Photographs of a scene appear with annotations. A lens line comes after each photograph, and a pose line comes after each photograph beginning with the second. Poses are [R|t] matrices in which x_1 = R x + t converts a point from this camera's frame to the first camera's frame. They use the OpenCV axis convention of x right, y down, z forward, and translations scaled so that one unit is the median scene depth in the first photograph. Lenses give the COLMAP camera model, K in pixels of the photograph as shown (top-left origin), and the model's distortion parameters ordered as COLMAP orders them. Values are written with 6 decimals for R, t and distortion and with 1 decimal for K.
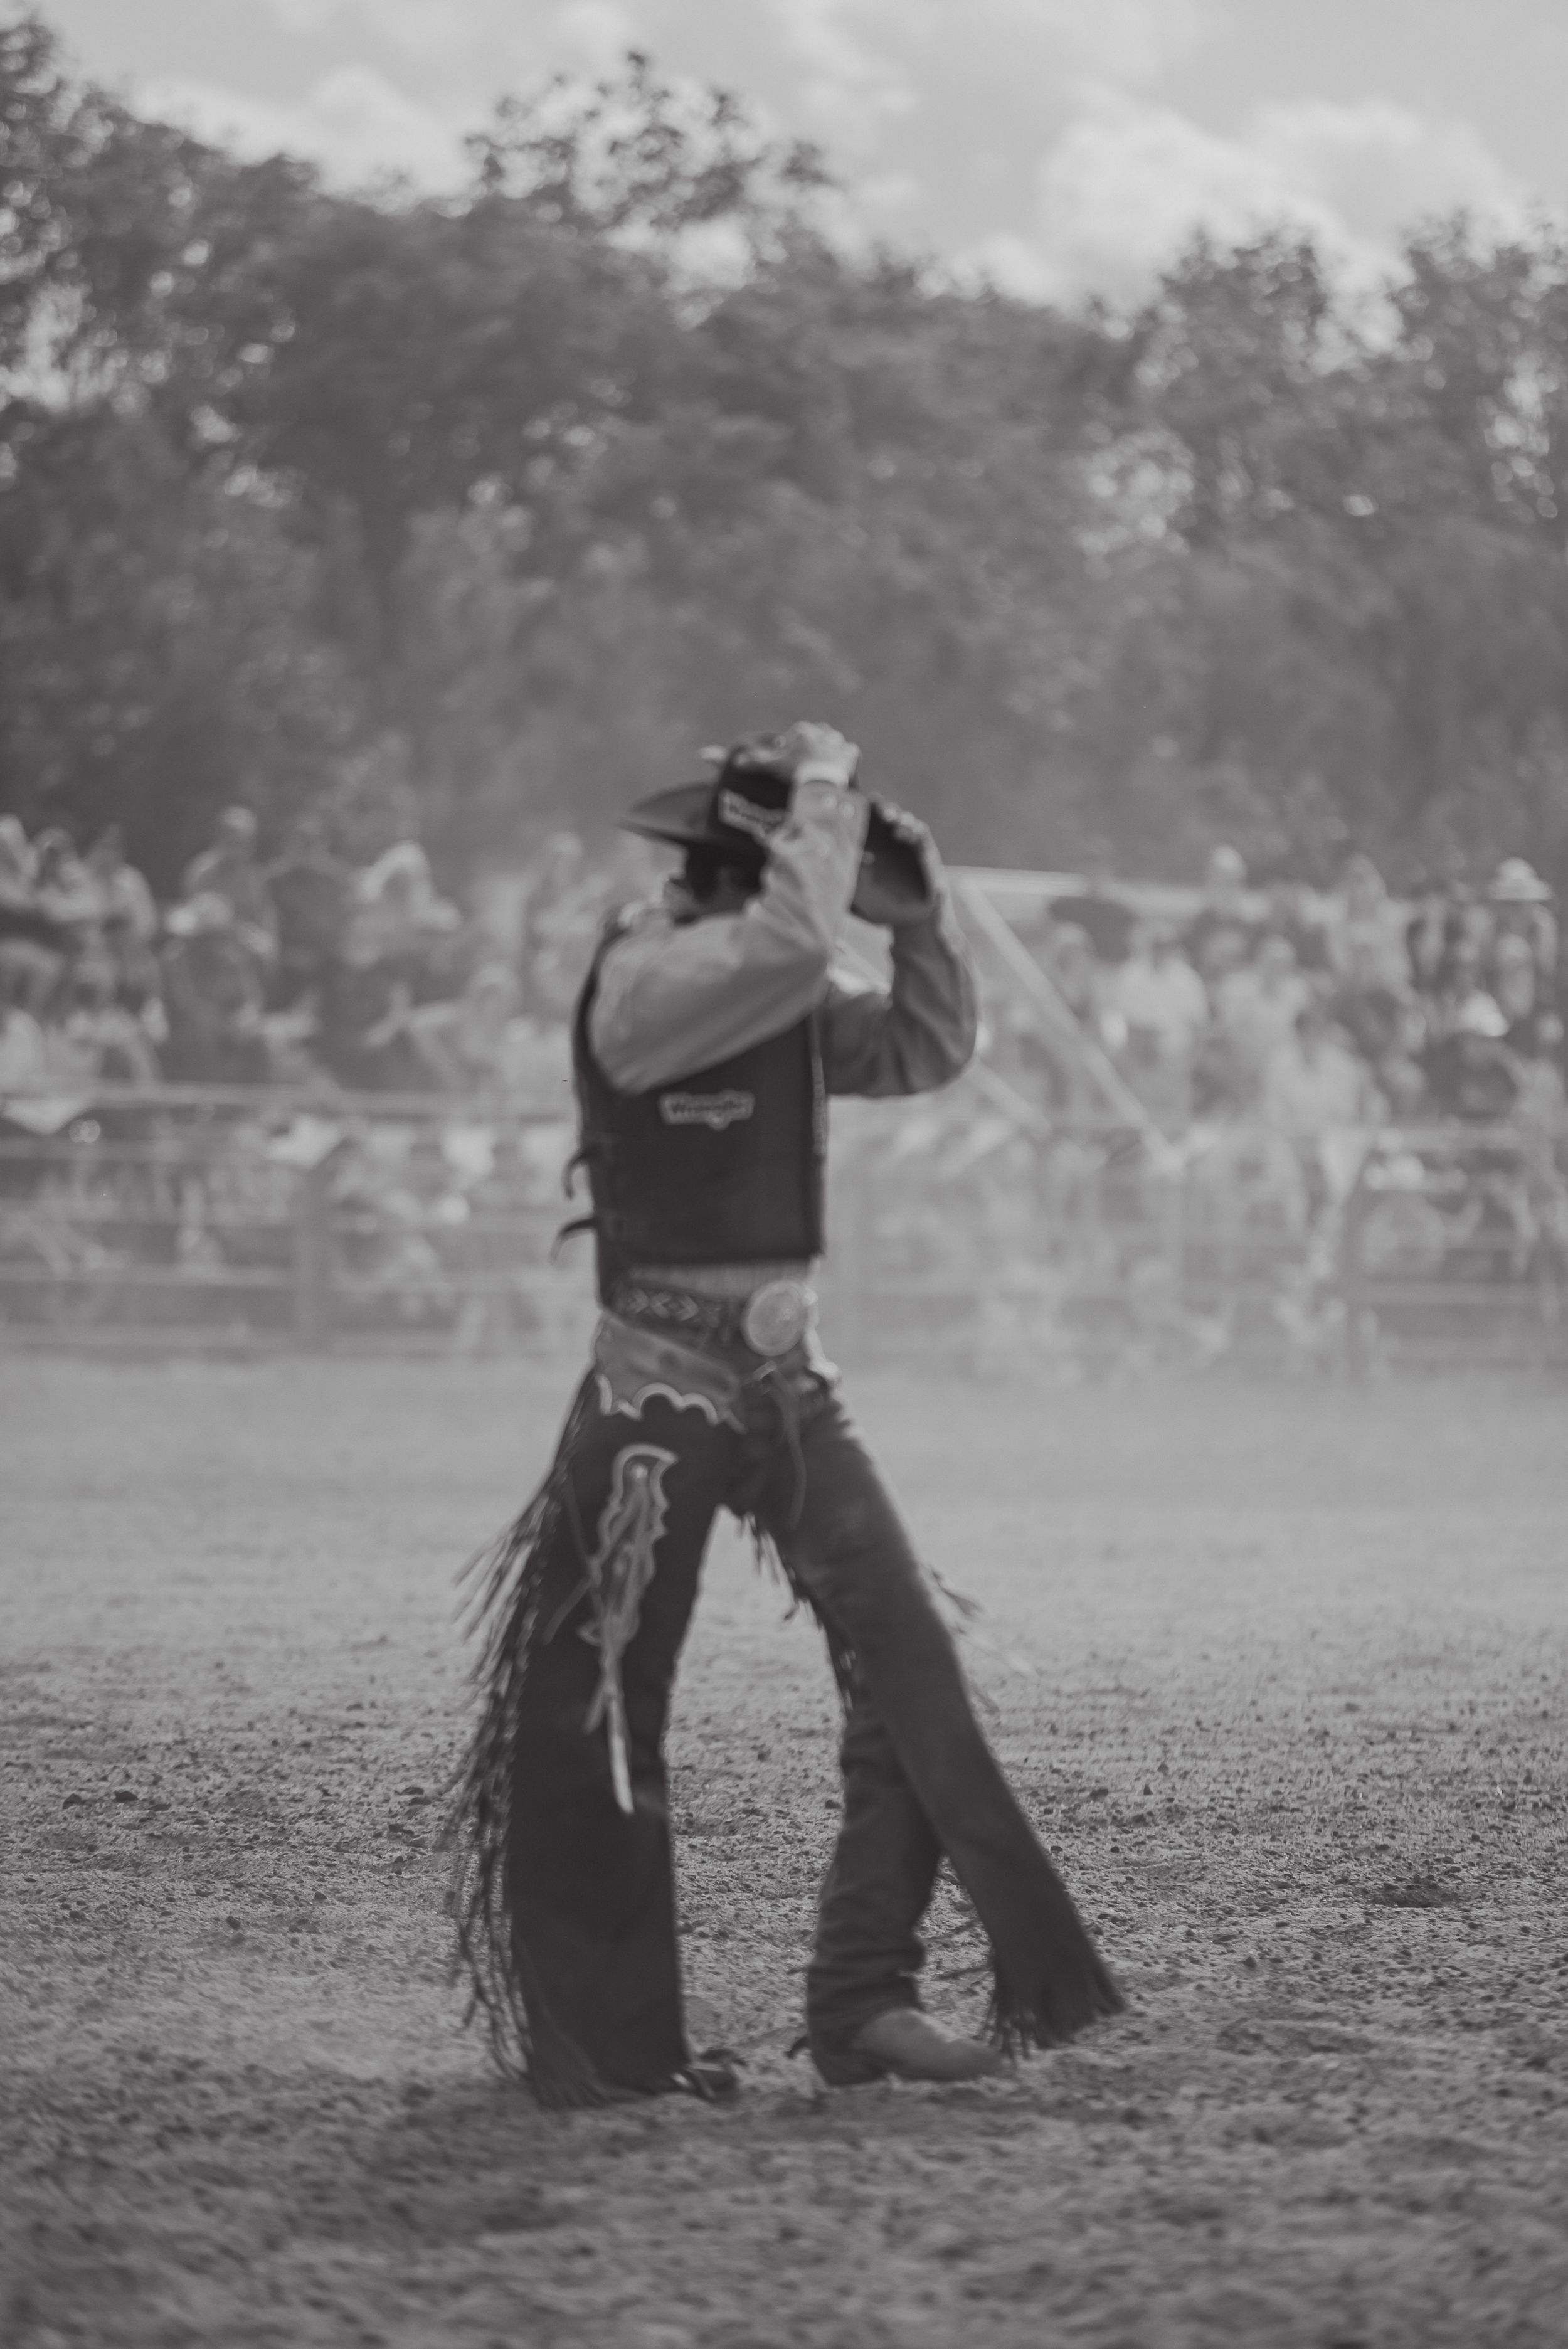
lens RADIAL K [[13343.4, 0, 782.5], [0, 13343.4, 1154.6], [0, 0, 1]] dist [2.241780, 0.000000]
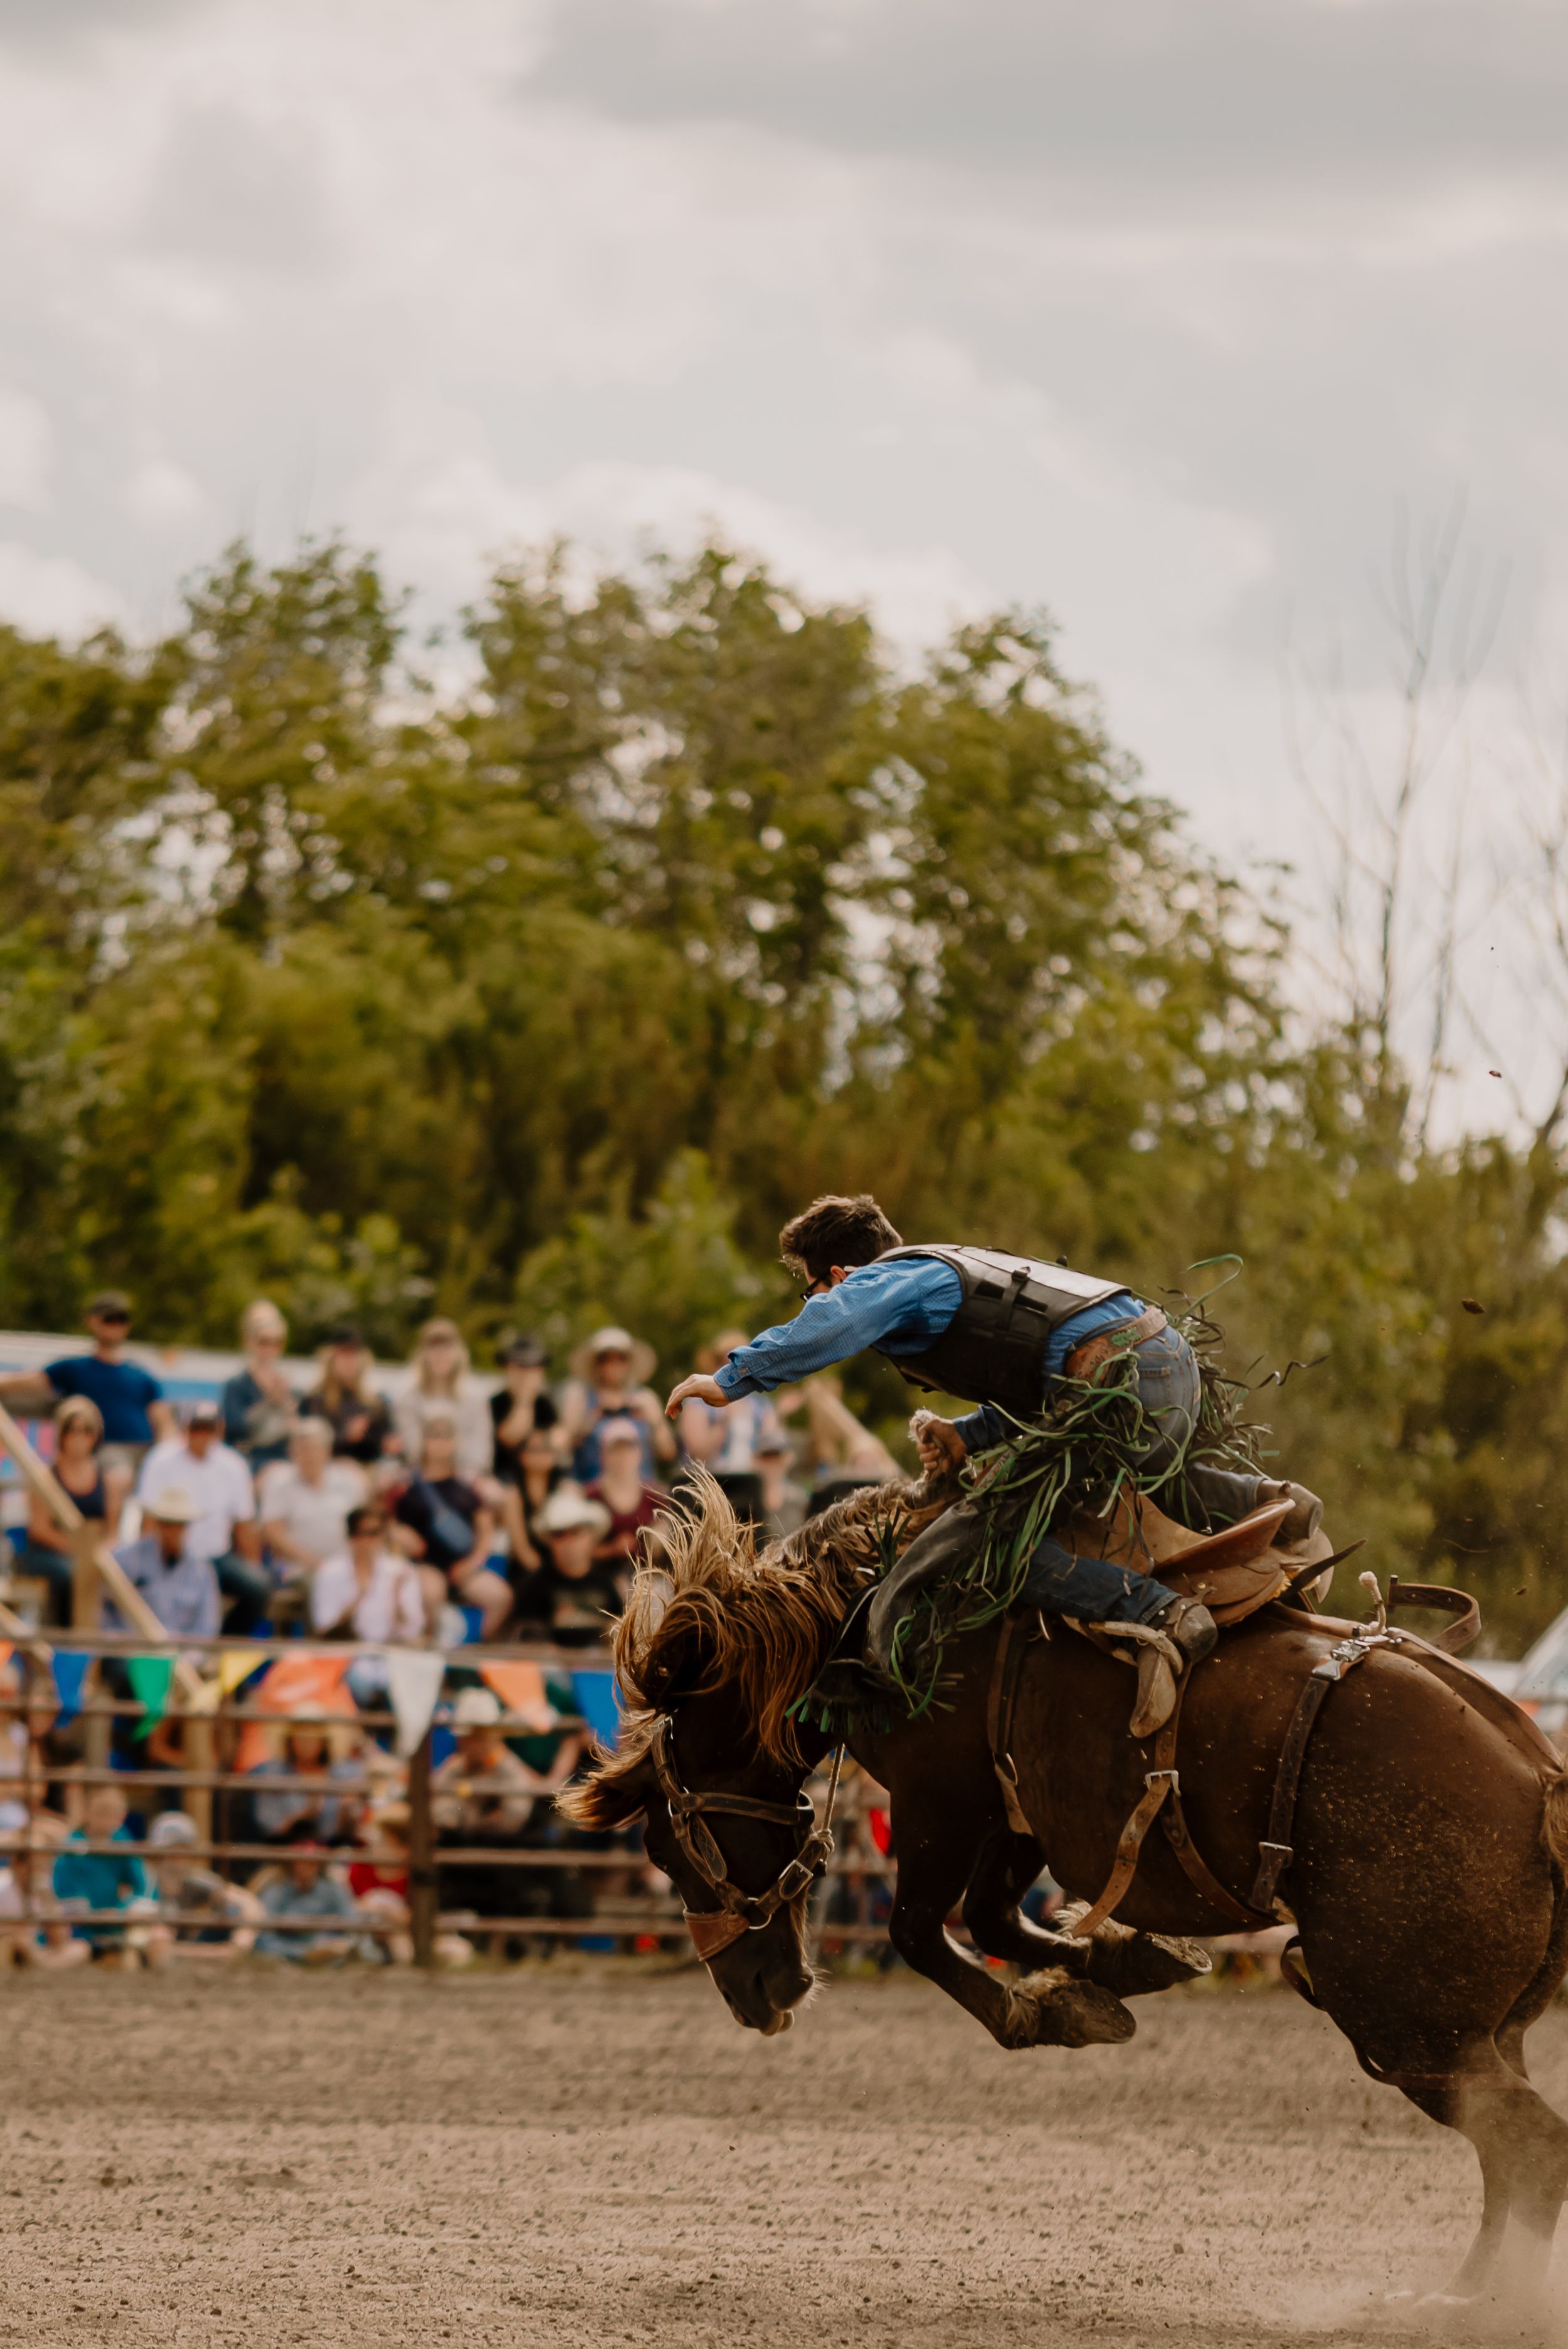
lens RADIAL K [[12376.7, 0, 786.2], [0, 12376.7, 1178.6], [0, 0, 1]] dist [0.989026, 0.000000]
pose [[0.998613, 0.013881, 0.050782, 0.026148], [-0.011924, 0.999182, -0.038654, -0.001789], [-0.051277, 0.037995, 0.997961, 0.247791]]
